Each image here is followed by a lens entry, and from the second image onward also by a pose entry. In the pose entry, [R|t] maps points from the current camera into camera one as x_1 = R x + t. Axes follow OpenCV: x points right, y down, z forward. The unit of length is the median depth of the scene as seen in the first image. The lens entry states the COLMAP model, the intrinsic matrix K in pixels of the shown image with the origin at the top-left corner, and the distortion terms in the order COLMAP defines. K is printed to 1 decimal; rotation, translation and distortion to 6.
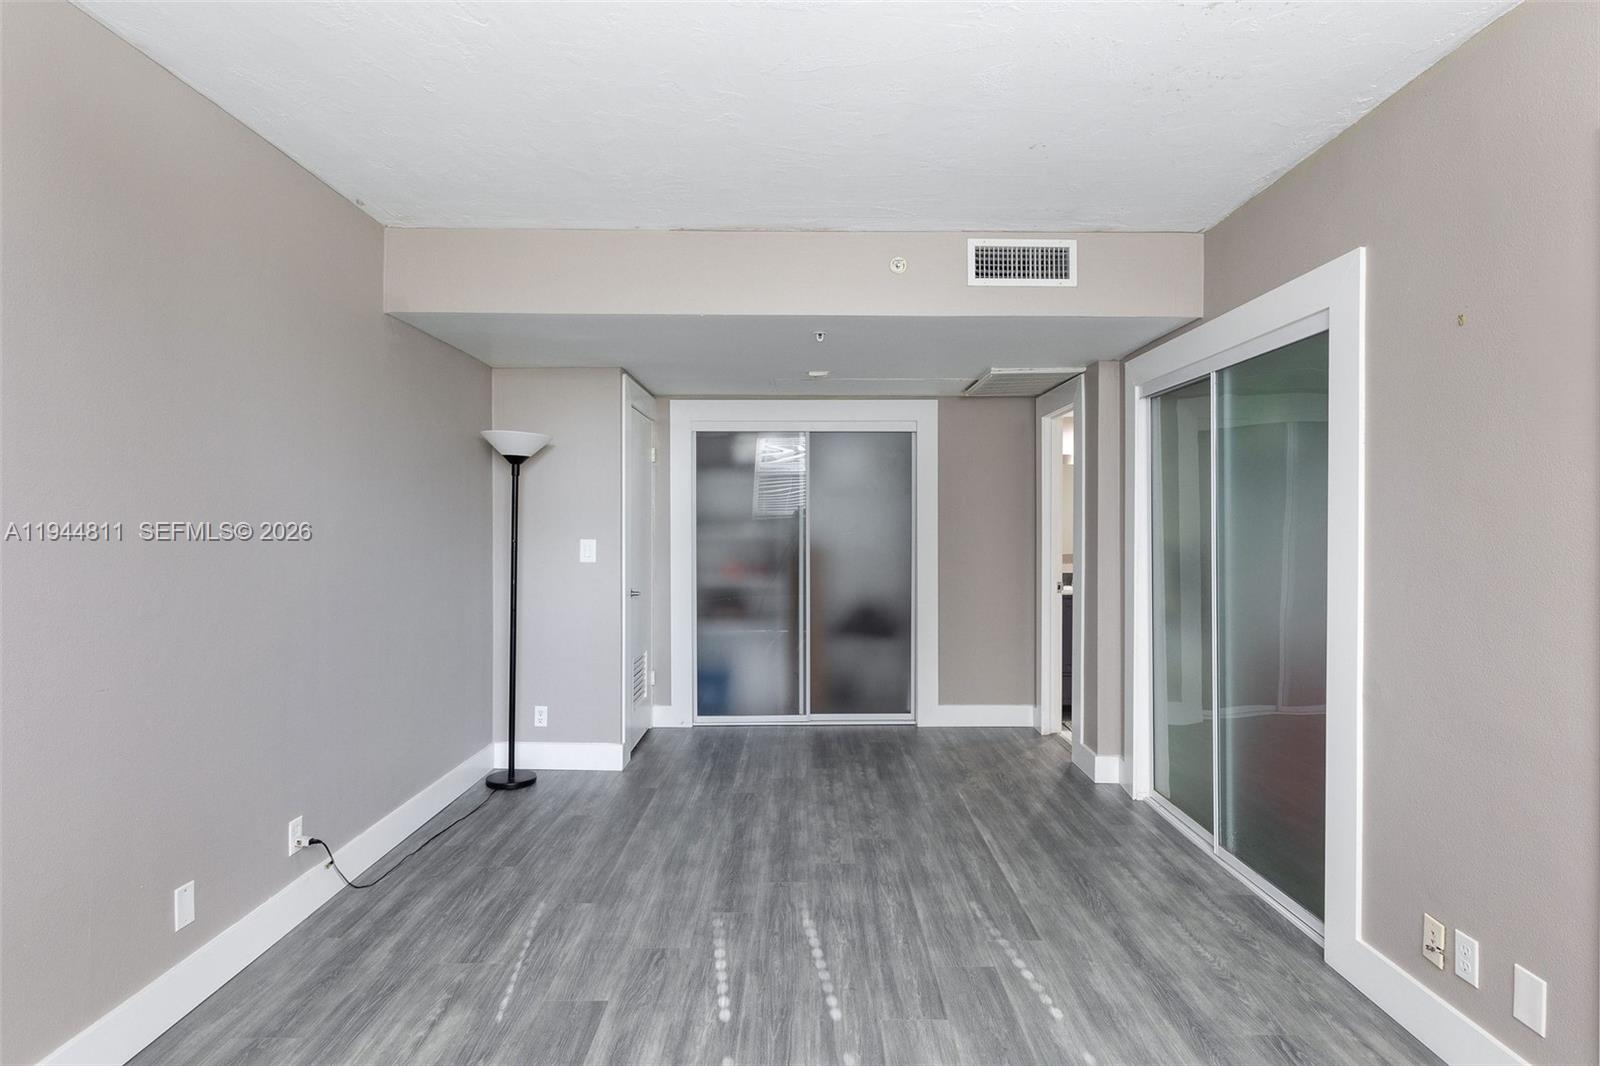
lens RADIAL K [[837.6, 0, 800.0], [0, 837.6, 533.0], [0, 0, 1]] dist [-0.001091, -0.000121]
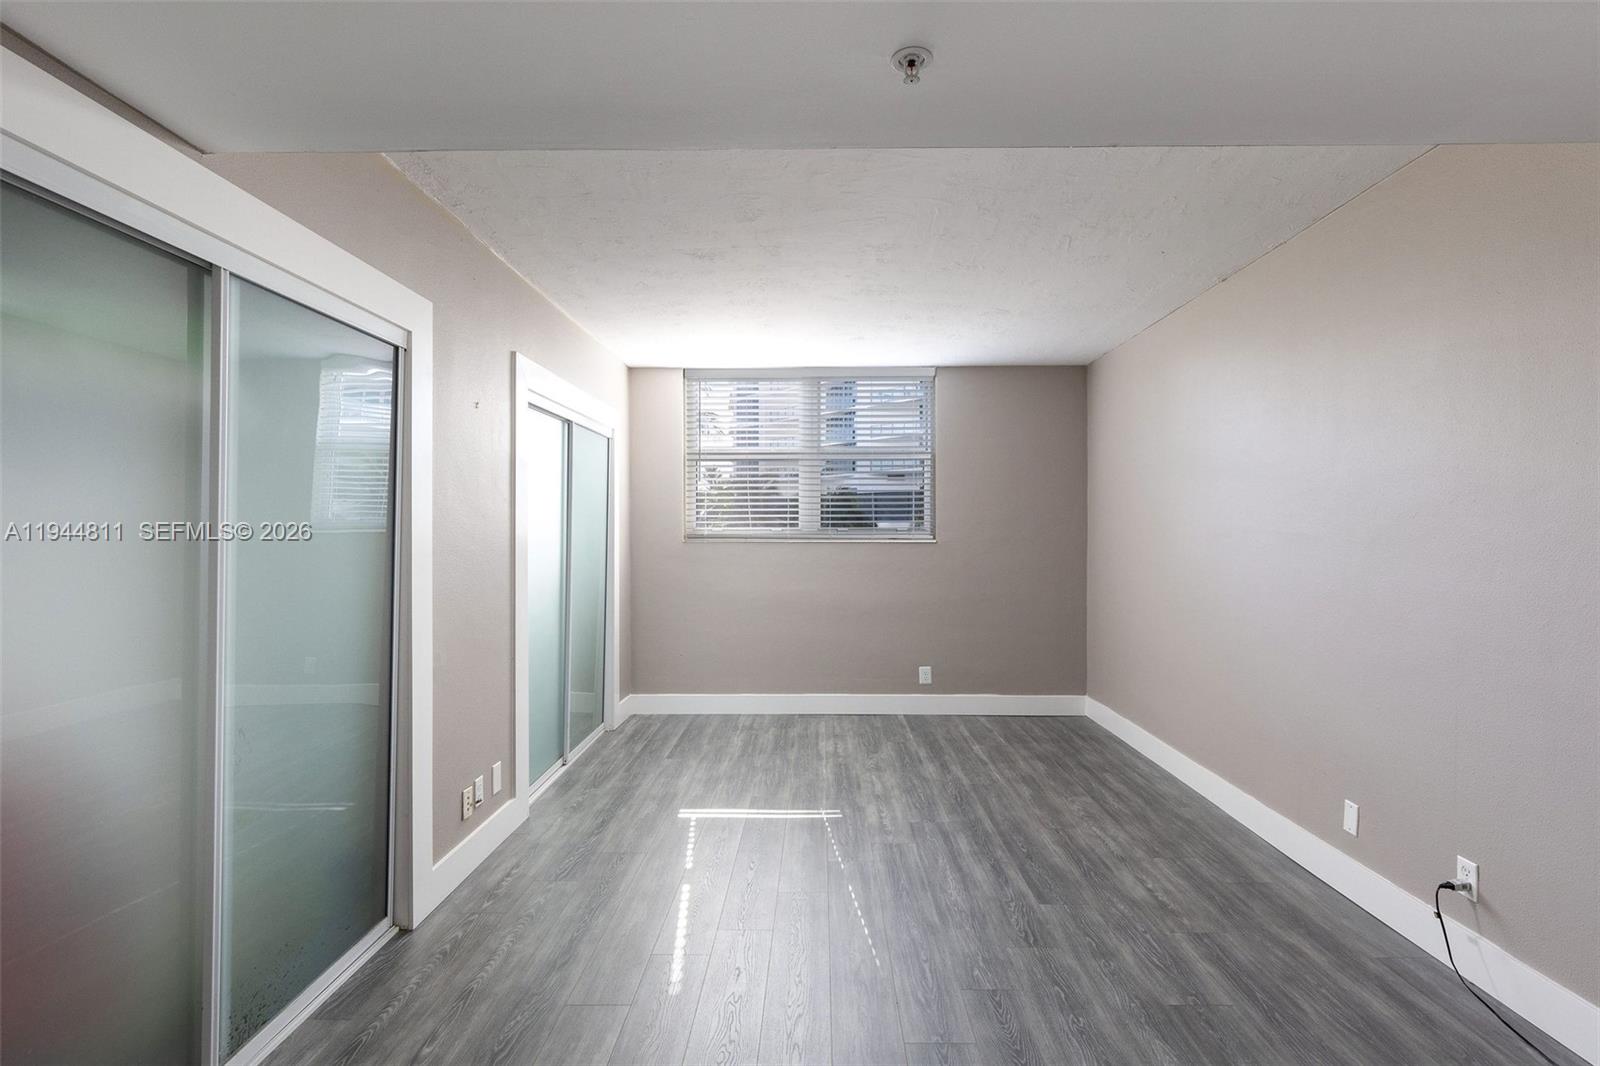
lens RADIAL K [[777.3, 0, 800.0], [0, 777.3, 533.0], [0, 0, 1]] dist [-0.001073, -0.000330]
pose [[-0.999809, -0.001512, 0.019498, 0.100783], [-0.001270, 0.999922, 0.012440, -0.018378], [-0.019516, 0.012413, -0.999732, 1.953189]]
